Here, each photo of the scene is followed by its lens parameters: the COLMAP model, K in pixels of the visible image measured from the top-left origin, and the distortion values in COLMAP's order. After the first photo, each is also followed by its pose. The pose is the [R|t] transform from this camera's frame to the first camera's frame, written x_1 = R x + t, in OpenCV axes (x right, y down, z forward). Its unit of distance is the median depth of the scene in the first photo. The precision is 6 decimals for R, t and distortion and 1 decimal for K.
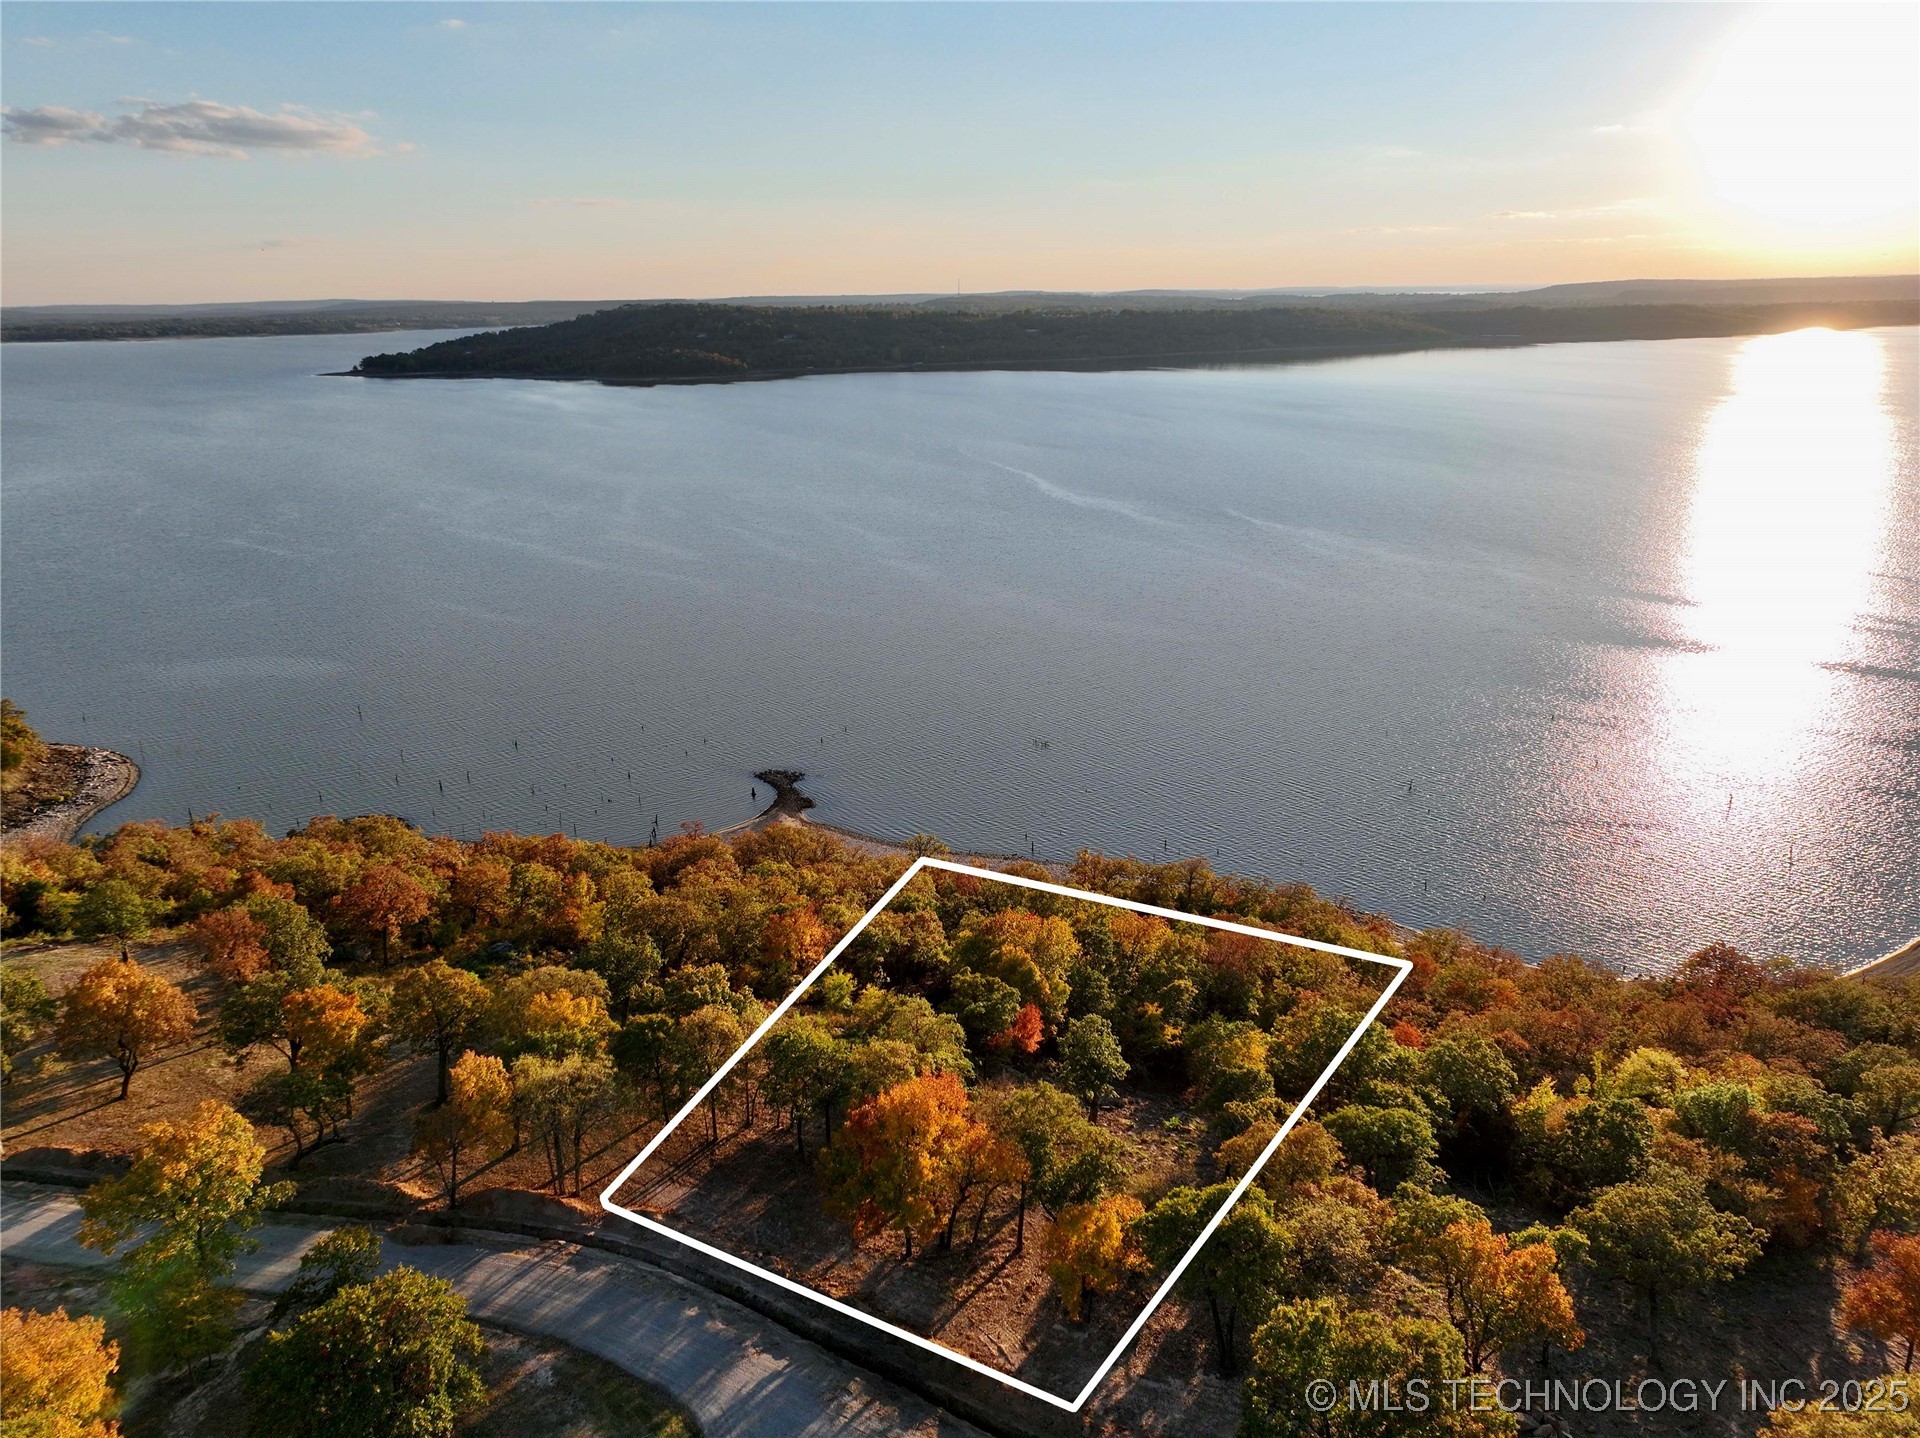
lens RADIAL K [[1348.2, 0, 960.0], [0, 1348.2, 719.0], [0, 0, 1]] dist [-0.004526, 0.023424]
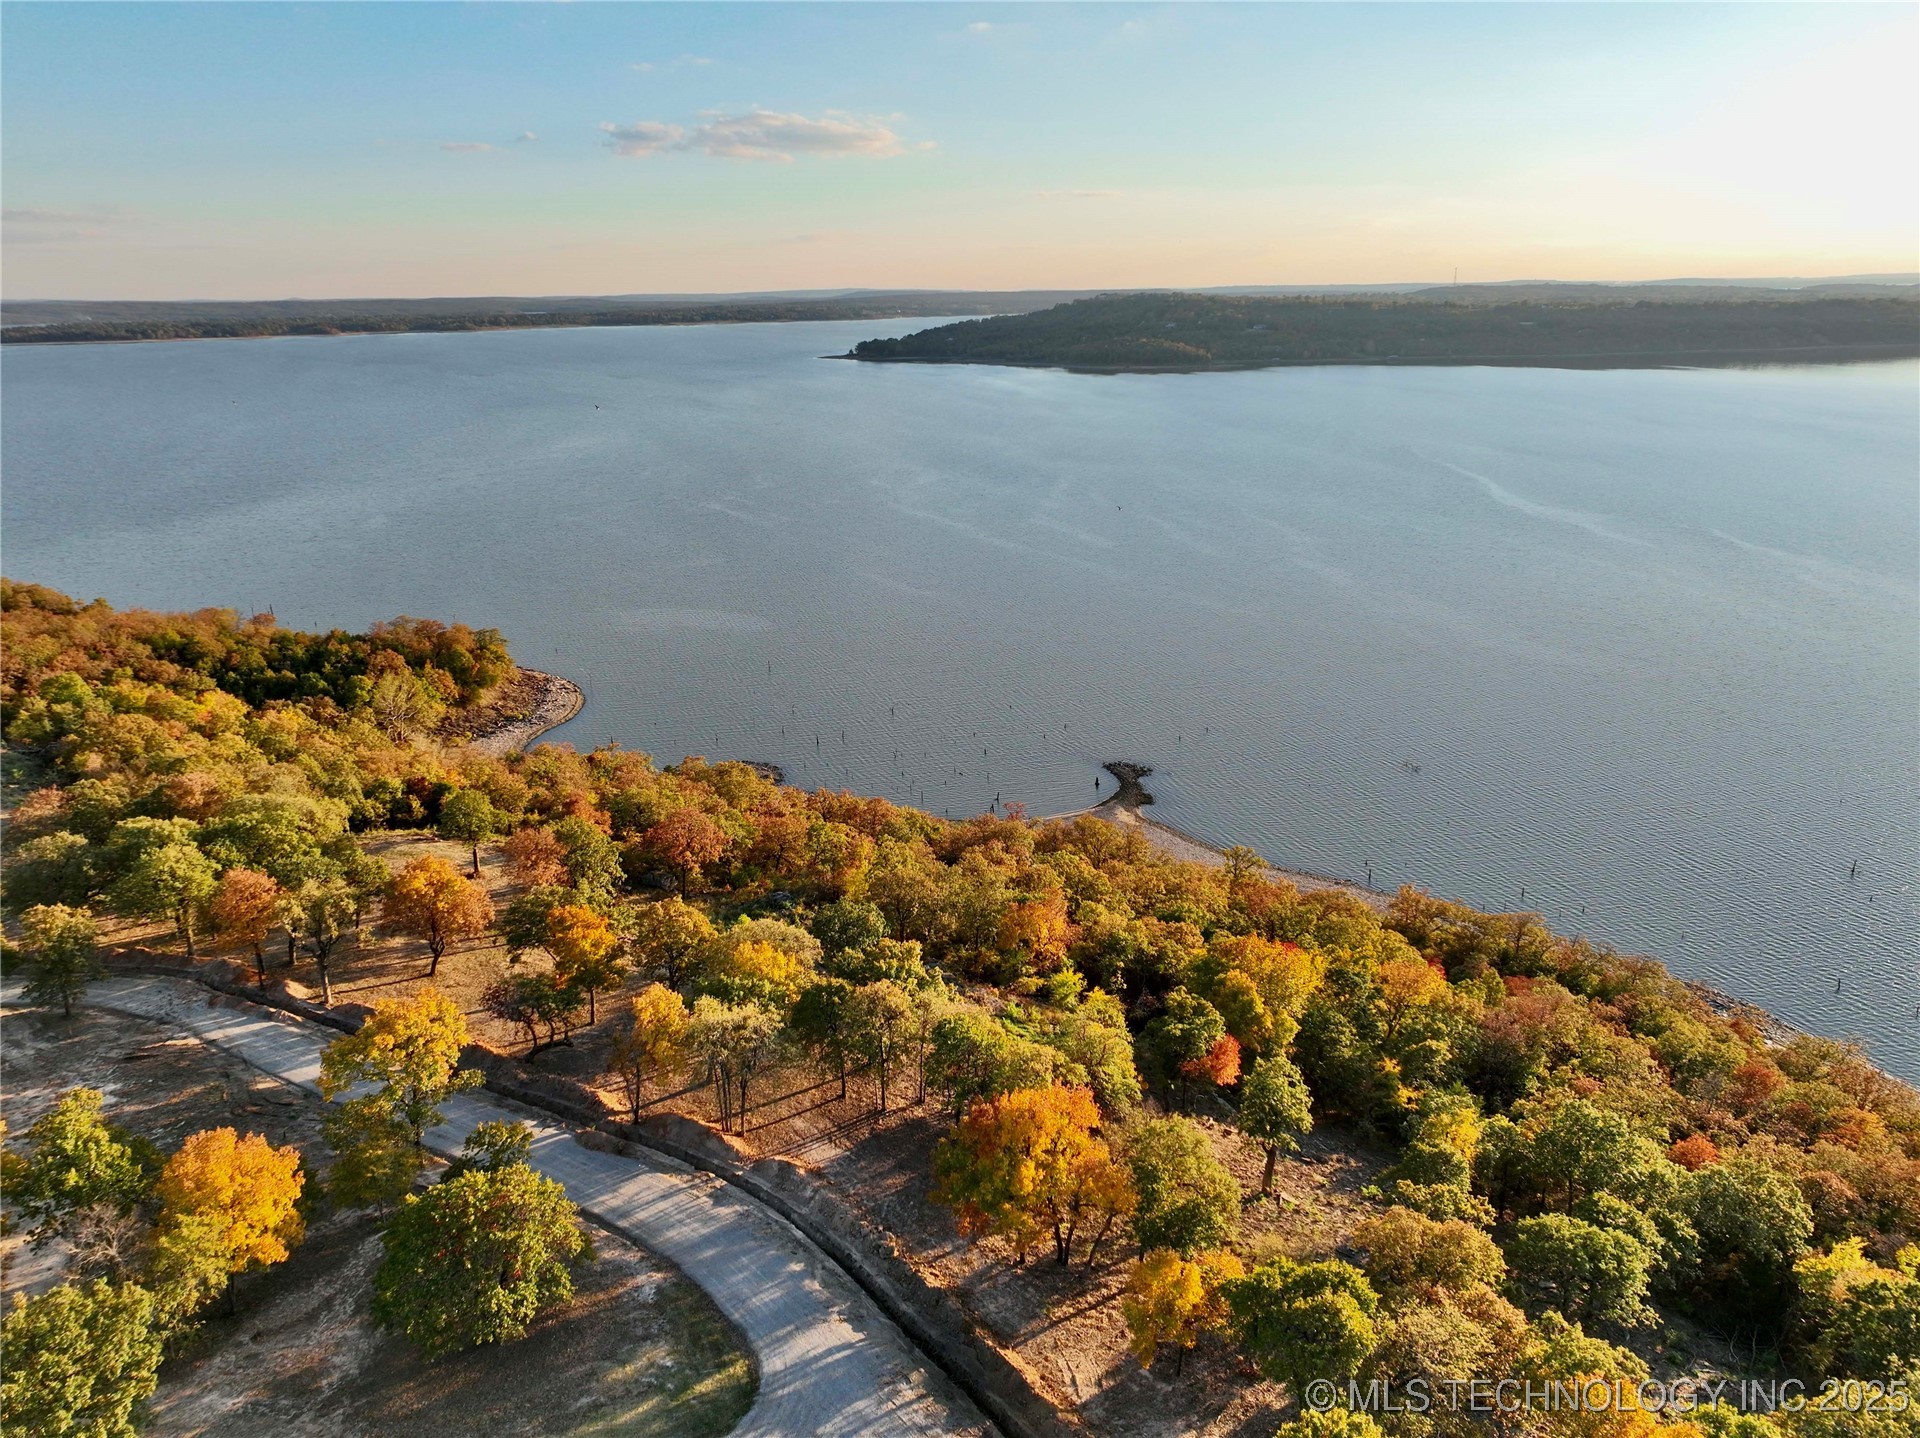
lens RADIAL K [[1348.2, 0, 960.0], [0, 1348.2, 719.0], [0, 0, 1]] dist [-0.004526, 0.023424]
pose [[0.942490, 0.104216, -0.317571, 0.169979], [-0.101943, 0.994505, 0.023815, -0.015345], [0.318307, 0.009928, 0.947936, 0.040451]]
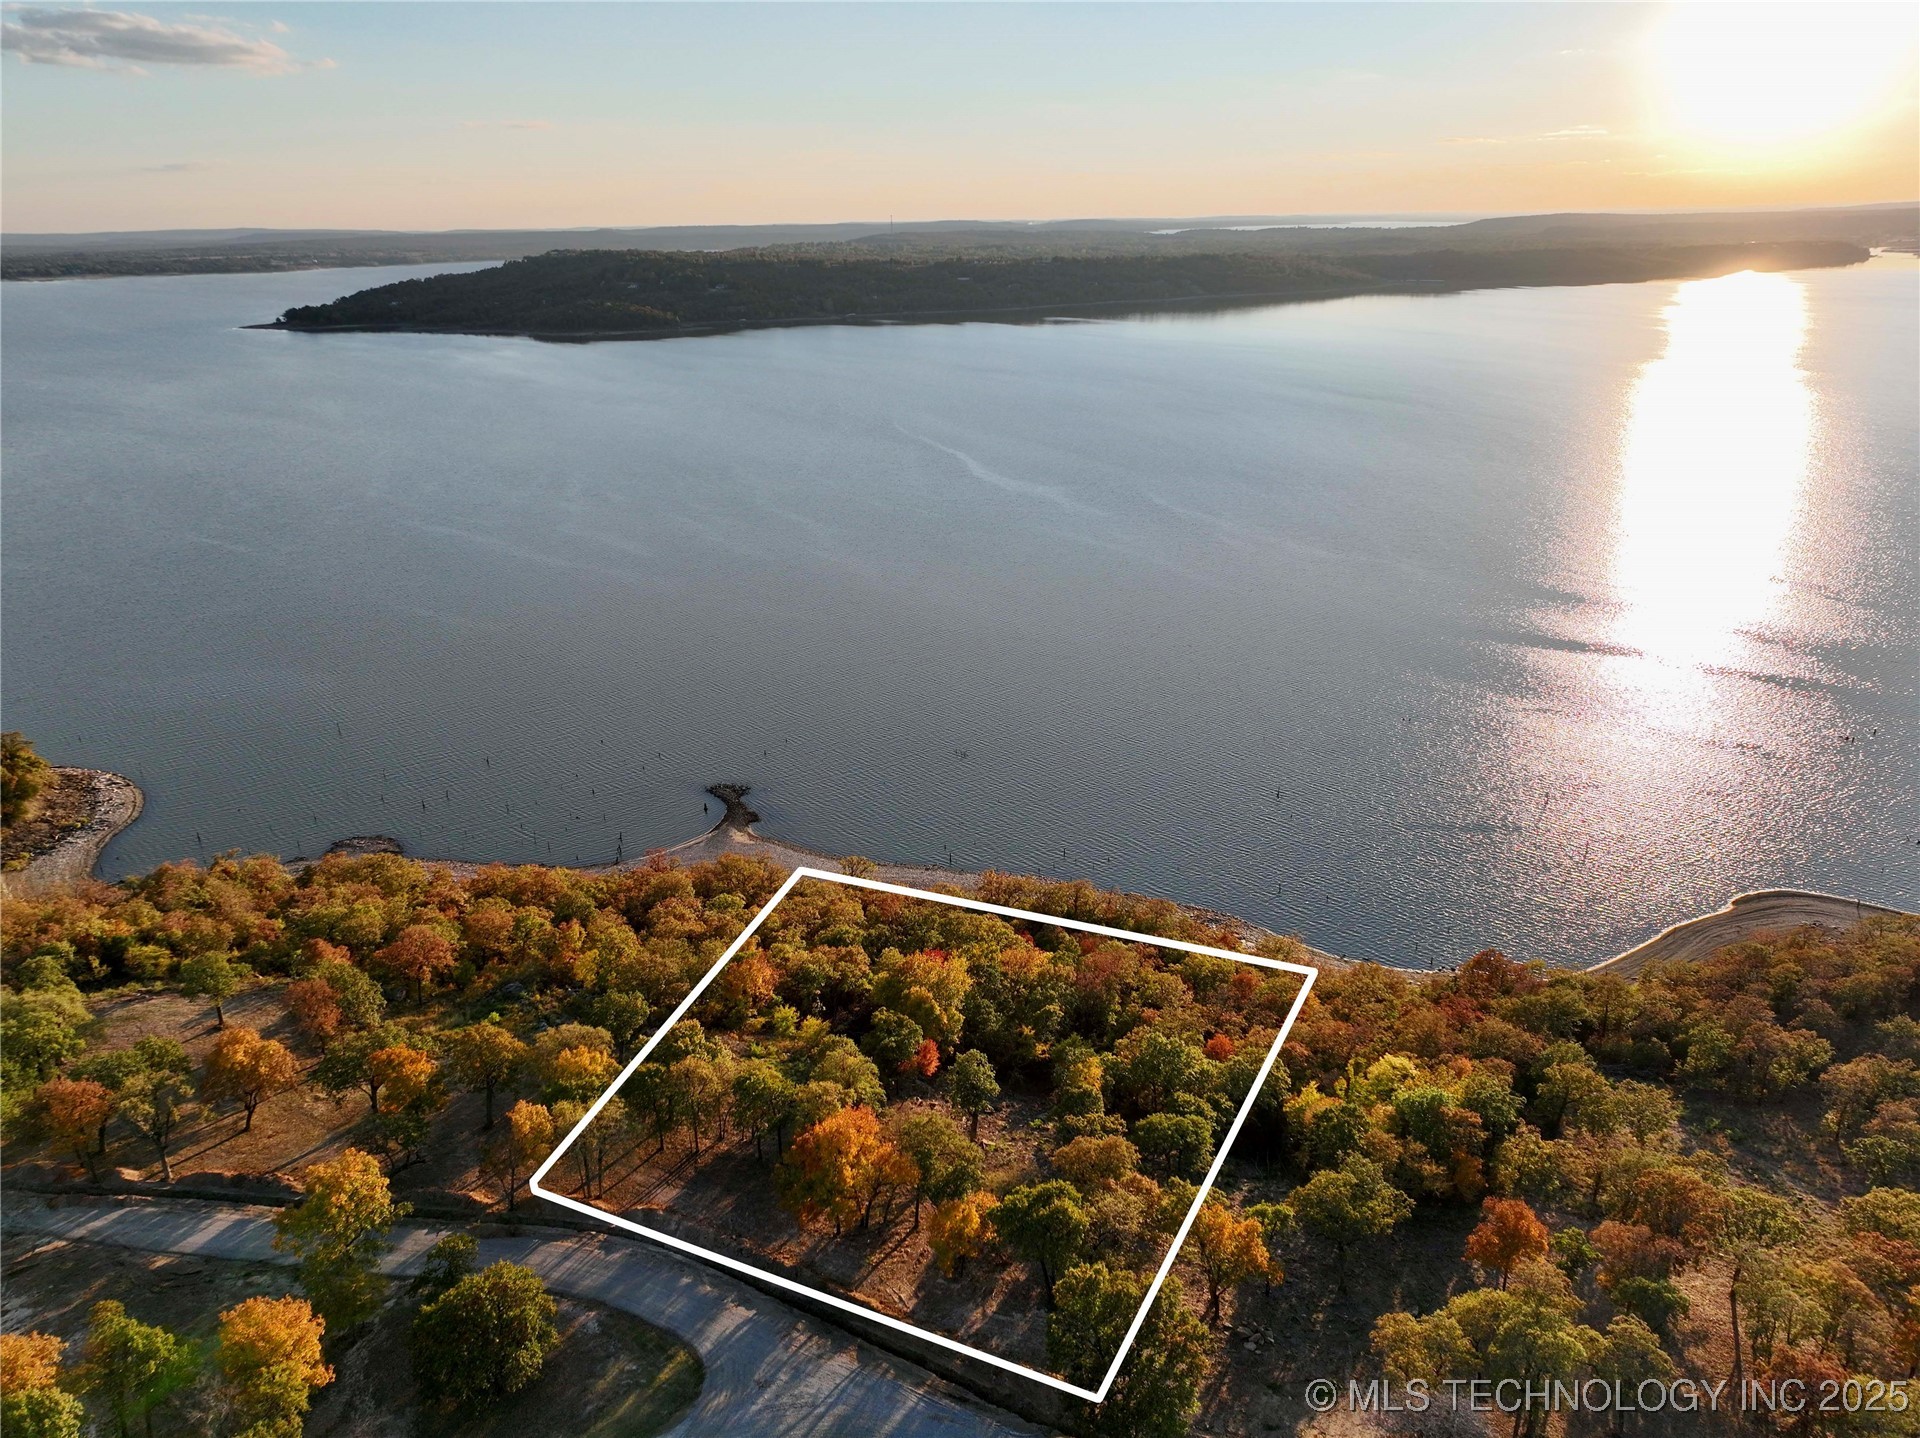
lens RADIAL K [[1349.1, 0, 960.0], [0, 1349.1, 719.0], [0, 0, 1]] dist [-0.003646, 0.022880]
pose [[0.998947, -0.015785, 0.043086, 0.033511], [0.013664, 0.998701, 0.049087, -0.191865], [-0.043805, -0.048447, 0.997865, -0.361727]]
